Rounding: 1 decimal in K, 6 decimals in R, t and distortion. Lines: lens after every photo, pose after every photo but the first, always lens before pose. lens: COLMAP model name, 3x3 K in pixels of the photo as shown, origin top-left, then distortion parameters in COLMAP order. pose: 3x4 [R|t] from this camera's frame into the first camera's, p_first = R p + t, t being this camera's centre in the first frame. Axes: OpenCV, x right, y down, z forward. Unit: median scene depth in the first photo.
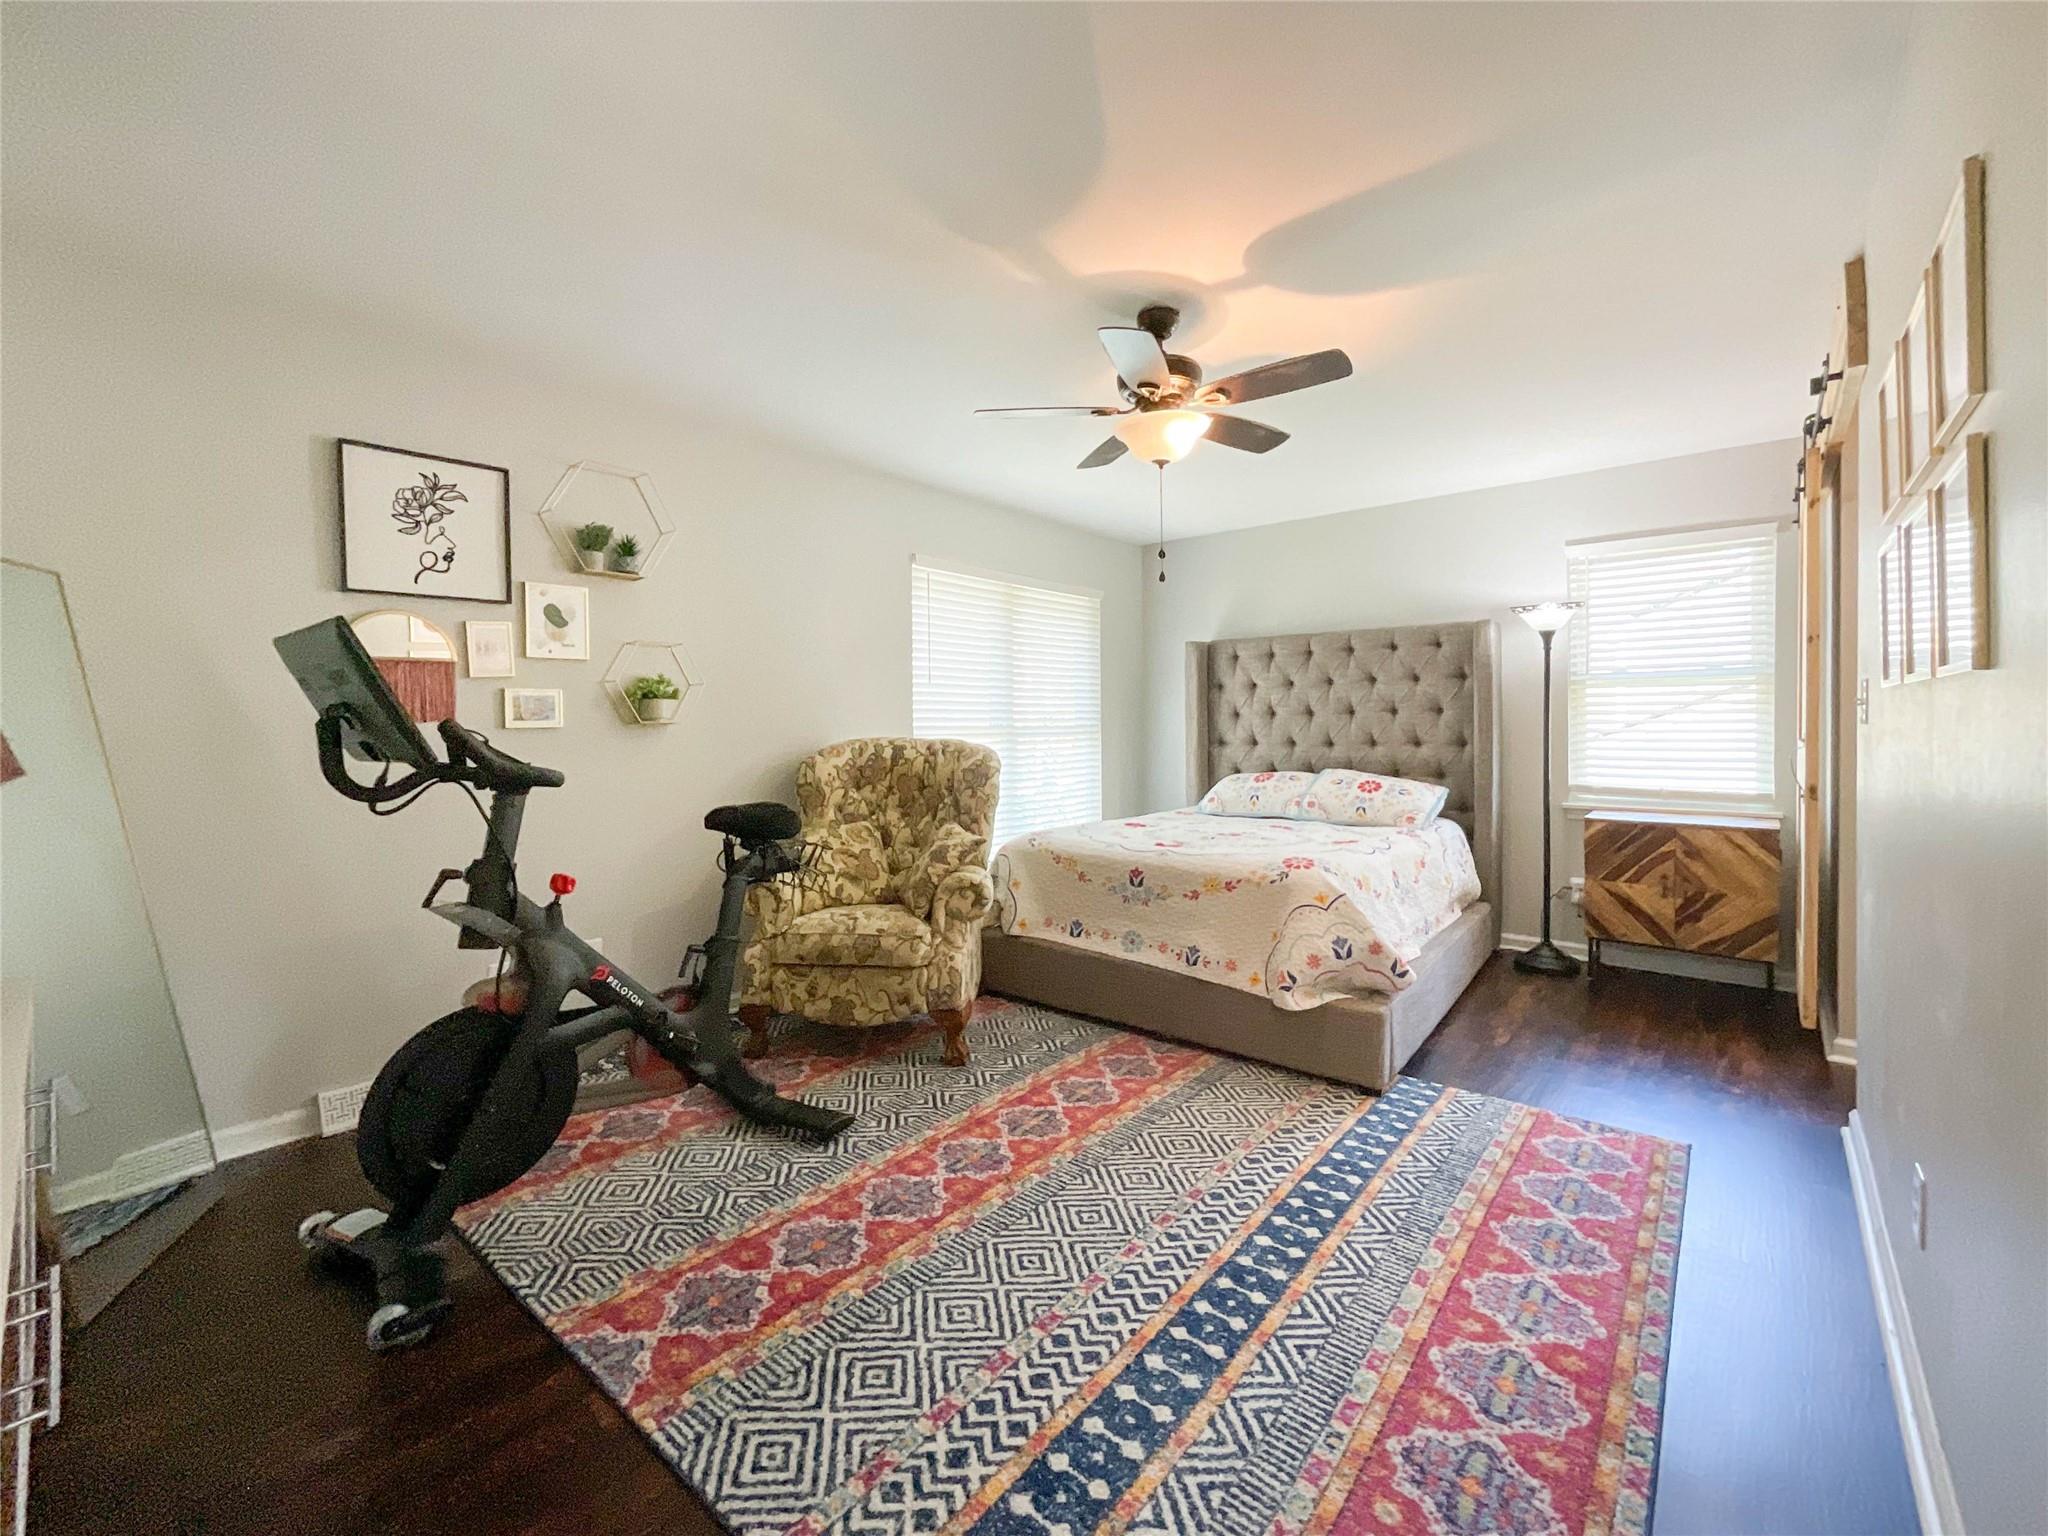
lens RADIAL K [[860.9, 0, 1030.2], [0, 860.9, 756.9], [0, 0, 1]] dist [-0.033004, 0.015471]
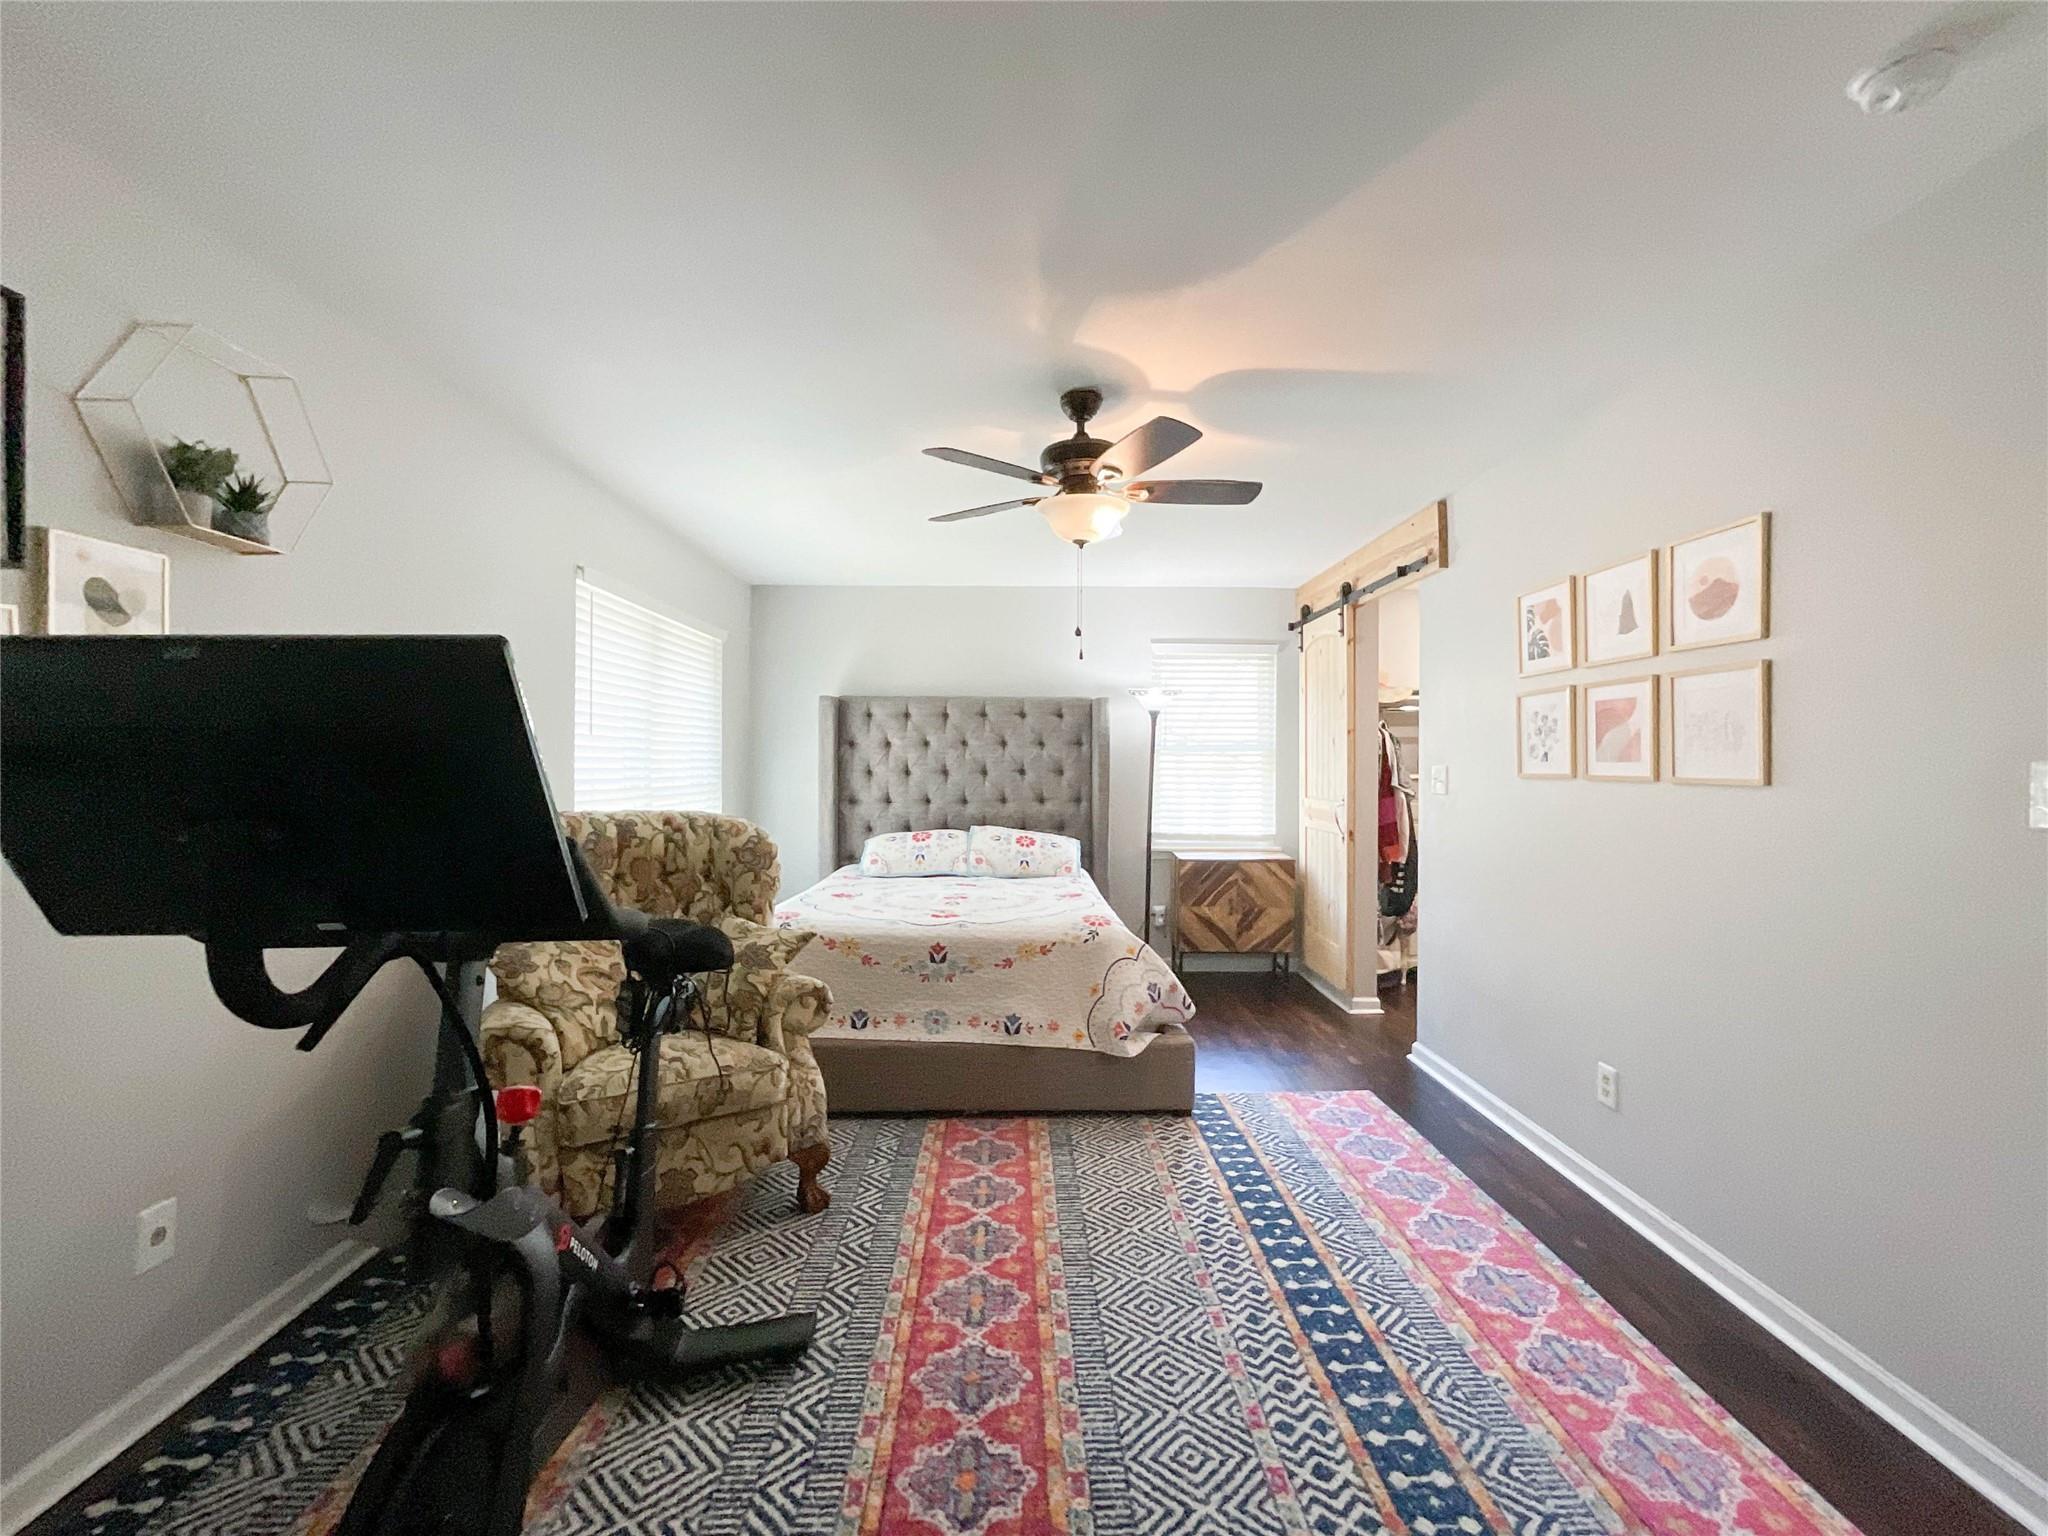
lens RADIAL K [[860.6, 0, 1033.6], [0, 860.6, 765.6], [0, 0, 1]] dist [-0.043813, 0.029695]
pose [[0.749887, 0.008302, 0.661513, -0.541638], [0.016123, 0.999395, -0.030819, -0.046917], [-0.661369, 0.033777, 0.749300, 0.261564]]
